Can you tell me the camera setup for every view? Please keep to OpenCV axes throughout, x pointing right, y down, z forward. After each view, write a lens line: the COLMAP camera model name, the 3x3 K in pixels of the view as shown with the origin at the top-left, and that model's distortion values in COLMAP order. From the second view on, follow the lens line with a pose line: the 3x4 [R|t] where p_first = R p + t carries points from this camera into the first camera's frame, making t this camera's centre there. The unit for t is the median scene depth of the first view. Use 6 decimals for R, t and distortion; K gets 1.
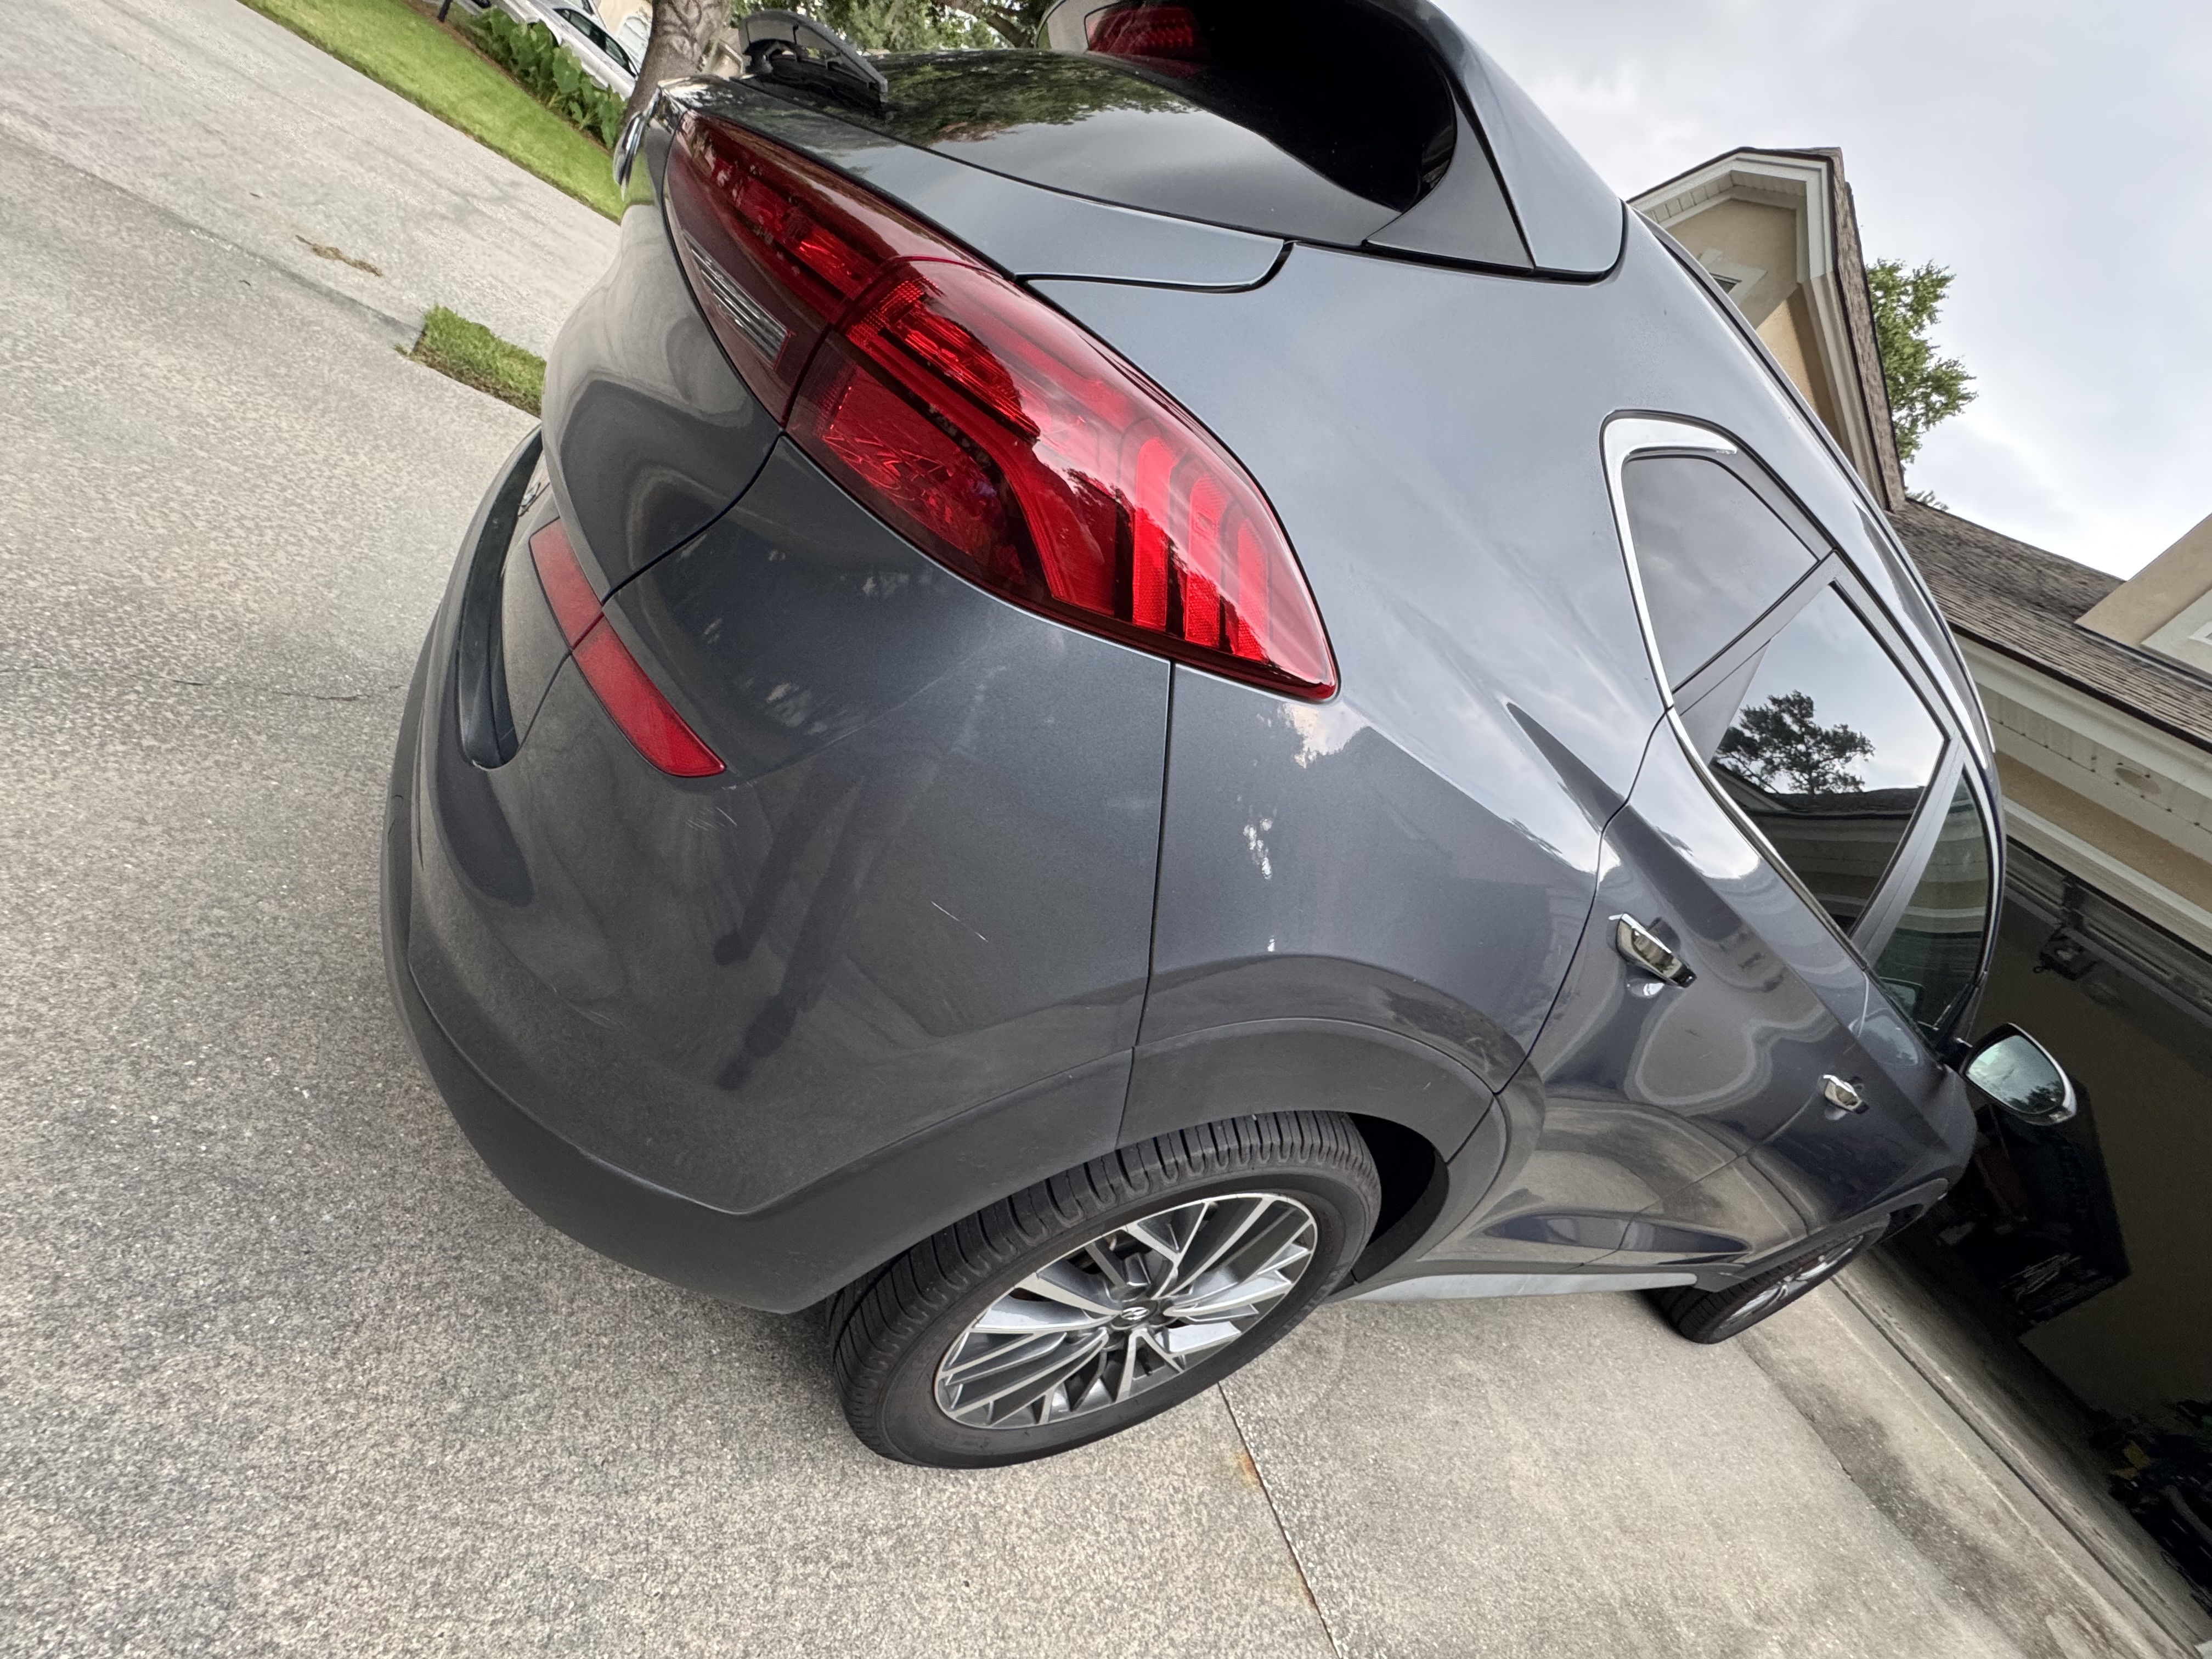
lens RADIAL K [[885.9, 0, 1113.6], [0, 885.9, 828.0], [0, 0, 1]] dist [-0.011833, 0.001948]
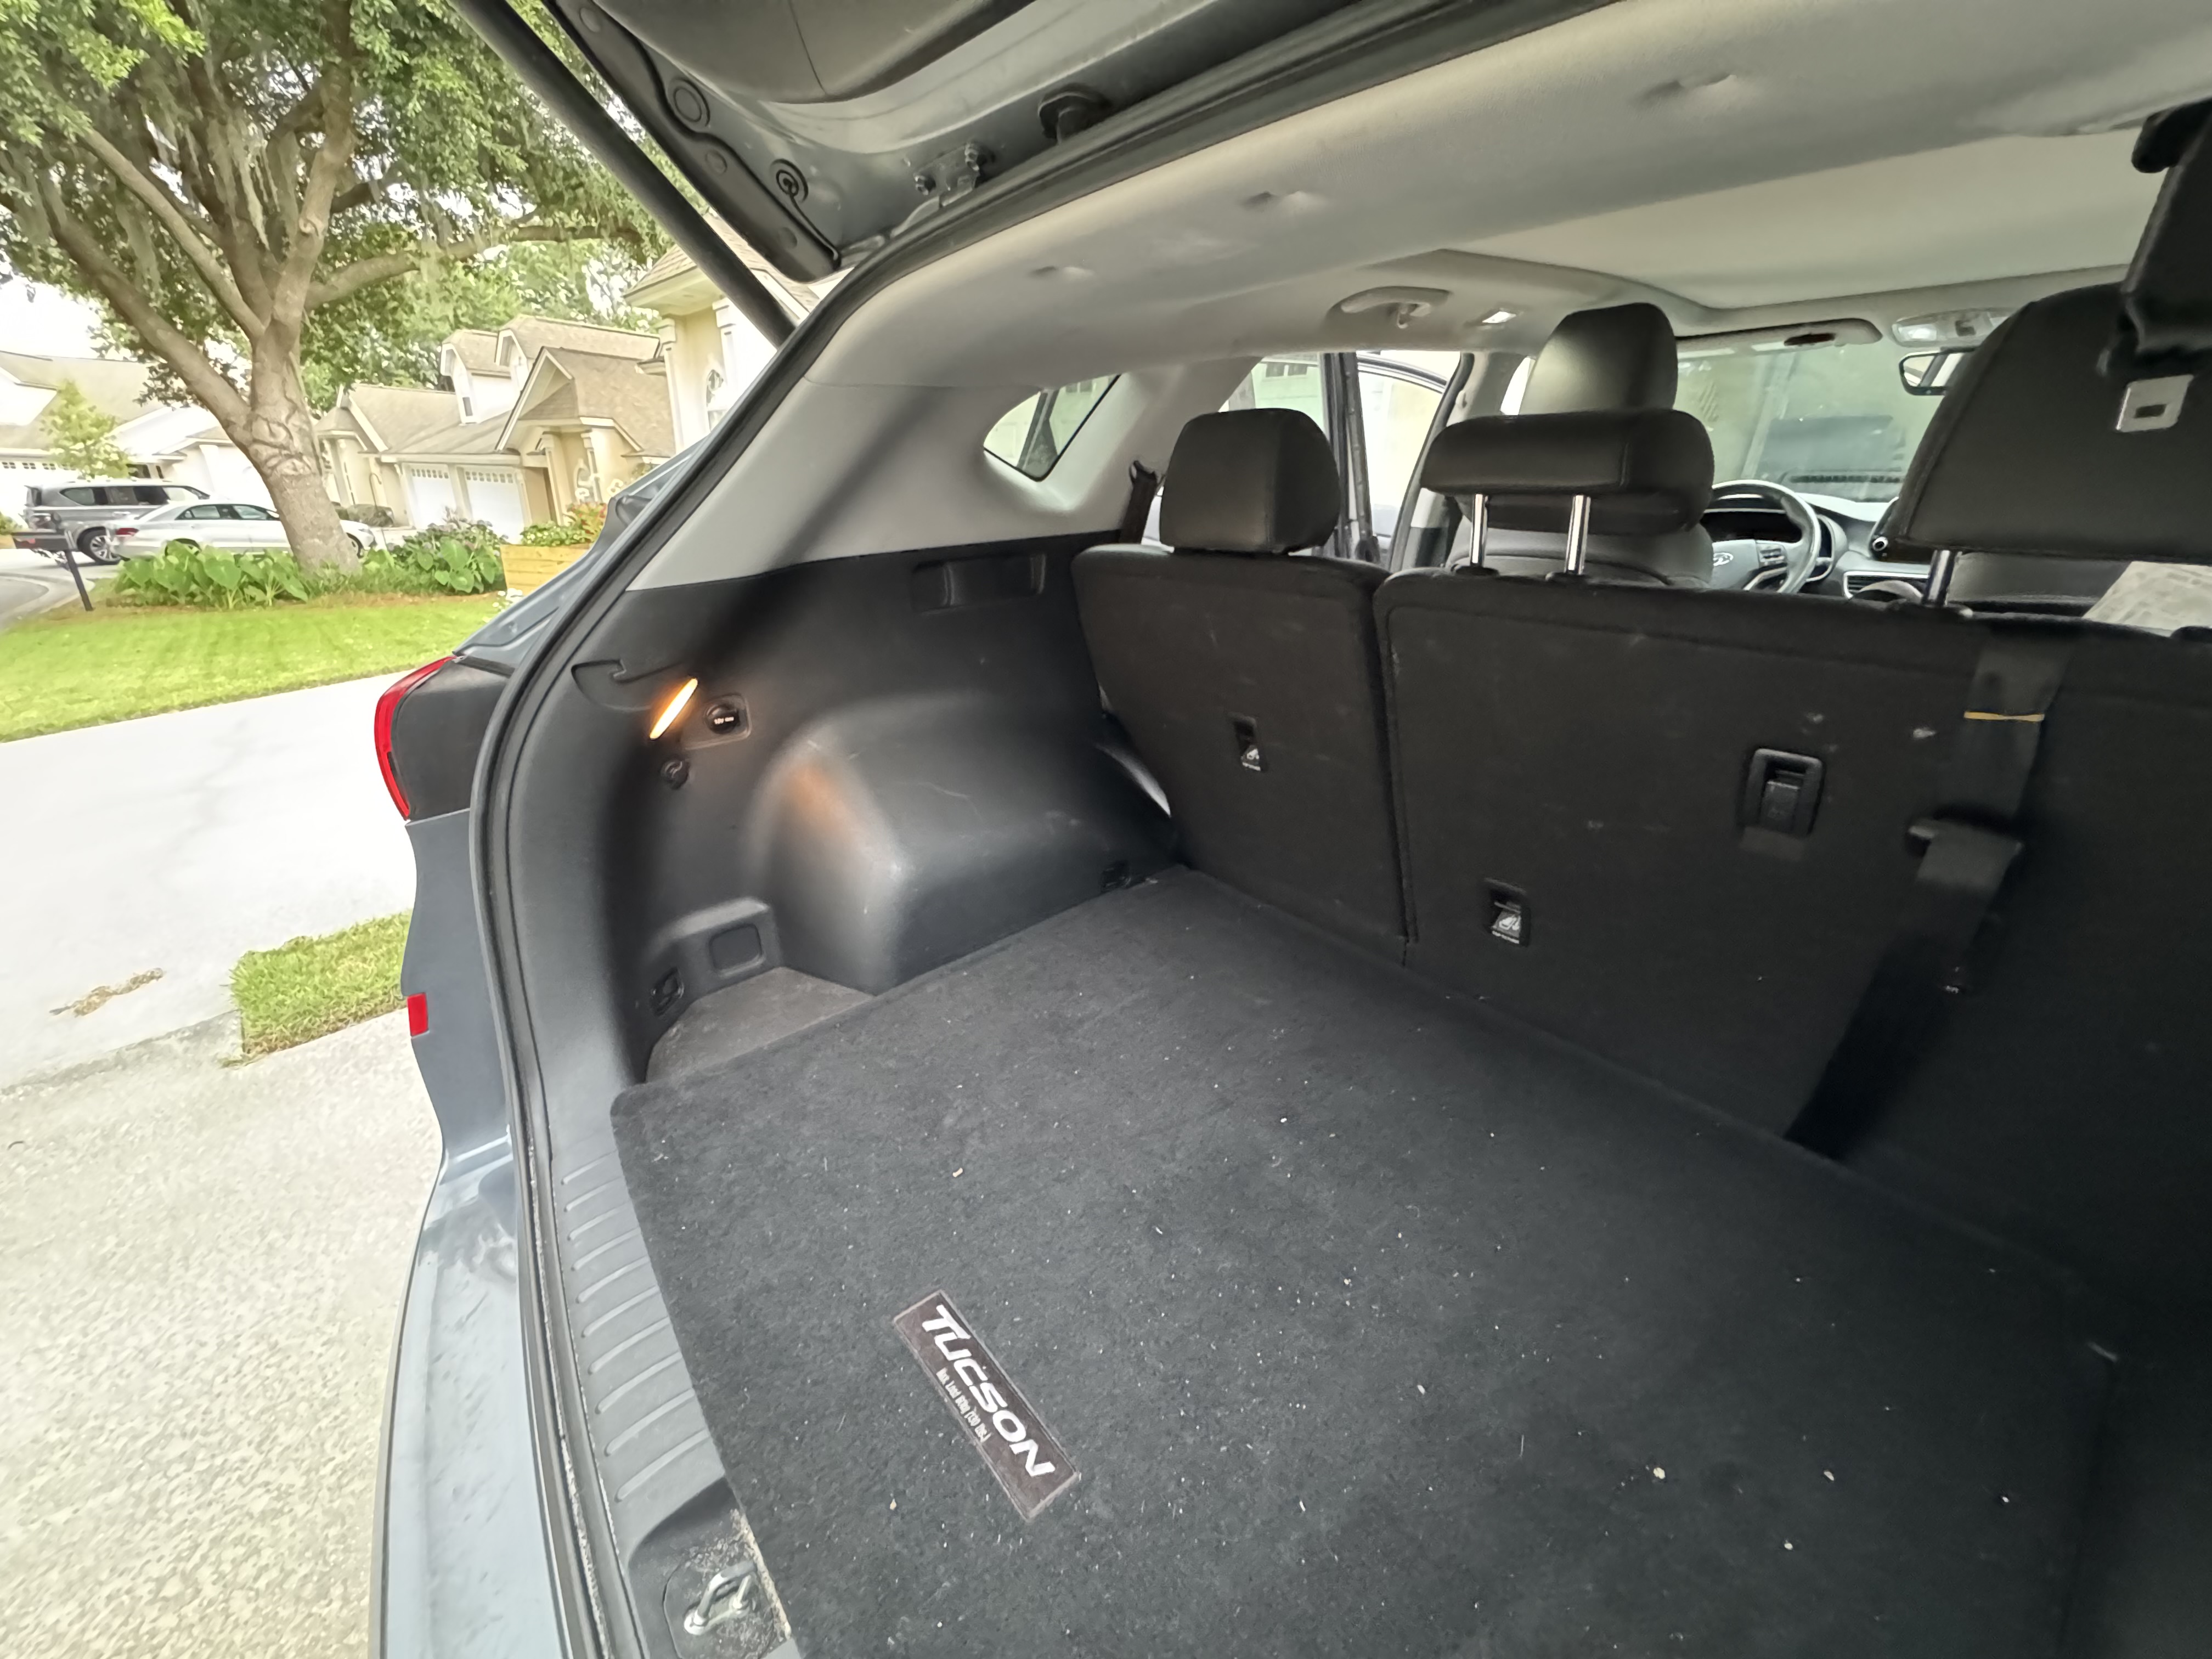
lens RADIAL K [[885.9, 0, 1105.5], [0, 885.9, 835.0], [0, 0, 1]] dist [-0.011833, 0.001948]
pose [[0.781209, -0.622707, -0.044131, -0.105866], [0.623856, 0.781311, 0.018902, -0.694096], [0.022709, -0.042297, 0.998847, 0.728759]]
